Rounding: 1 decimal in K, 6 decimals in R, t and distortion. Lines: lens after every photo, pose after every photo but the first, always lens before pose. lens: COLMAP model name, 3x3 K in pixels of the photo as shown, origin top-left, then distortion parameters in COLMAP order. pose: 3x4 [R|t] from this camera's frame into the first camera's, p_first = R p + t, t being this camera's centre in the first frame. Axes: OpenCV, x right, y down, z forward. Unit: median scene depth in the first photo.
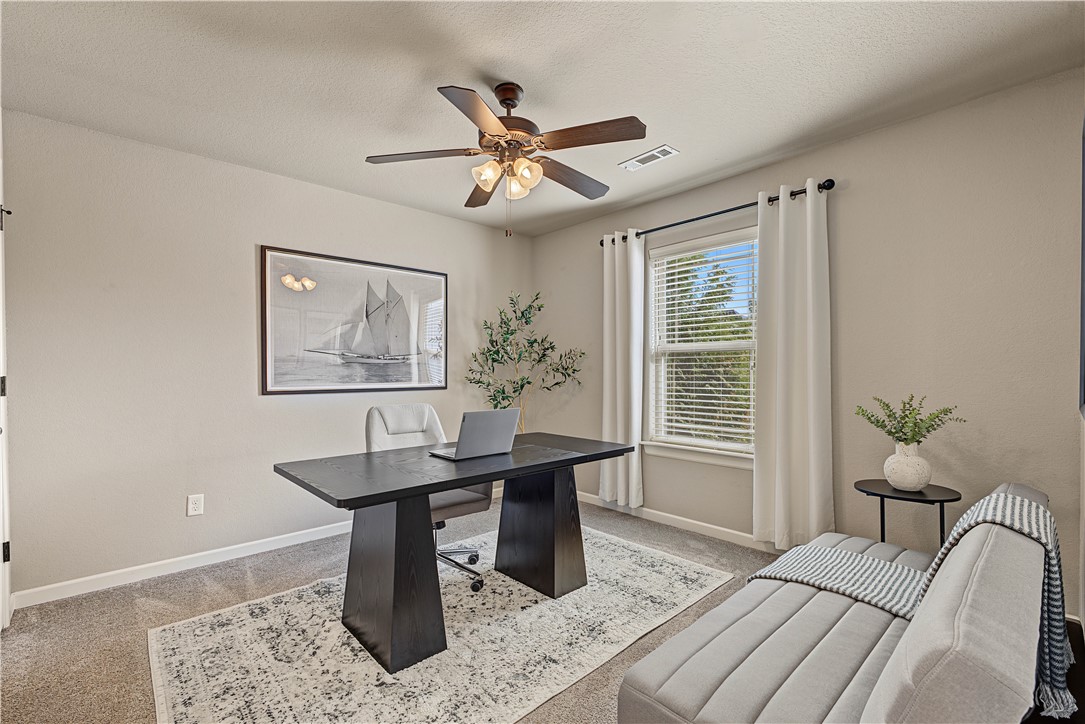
lens RADIAL K [[489.0, 0, 542.5], [0, 489.0, 362.0], [0, 0, 1]] dist [-0.000433, -0.000045]
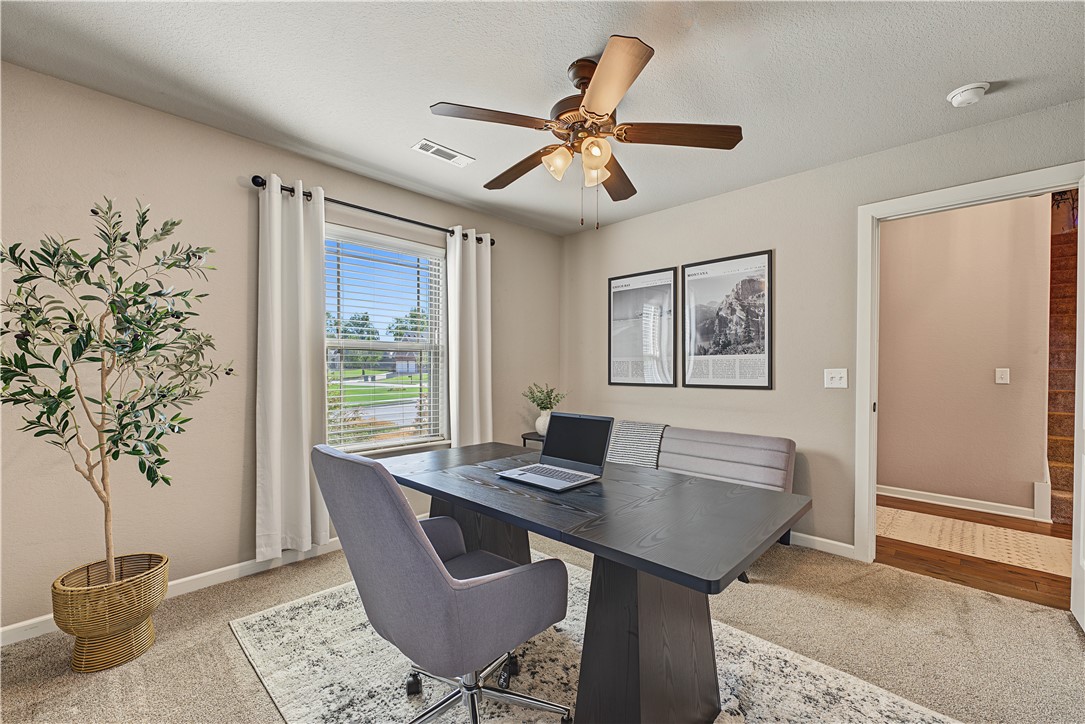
lens RADIAL K [[437.6, 0, 542.8], [0, 437.6, 368.2], [0, 0, 1]] dist [0.000707, -0.000204]
pose [[-0.050187, 0.008220, 0.998706, -0.846552], [-0.012643, 0.999881, -0.008865, 0.027179], [-0.998660, -0.013072, -0.050077, 1.063163]]
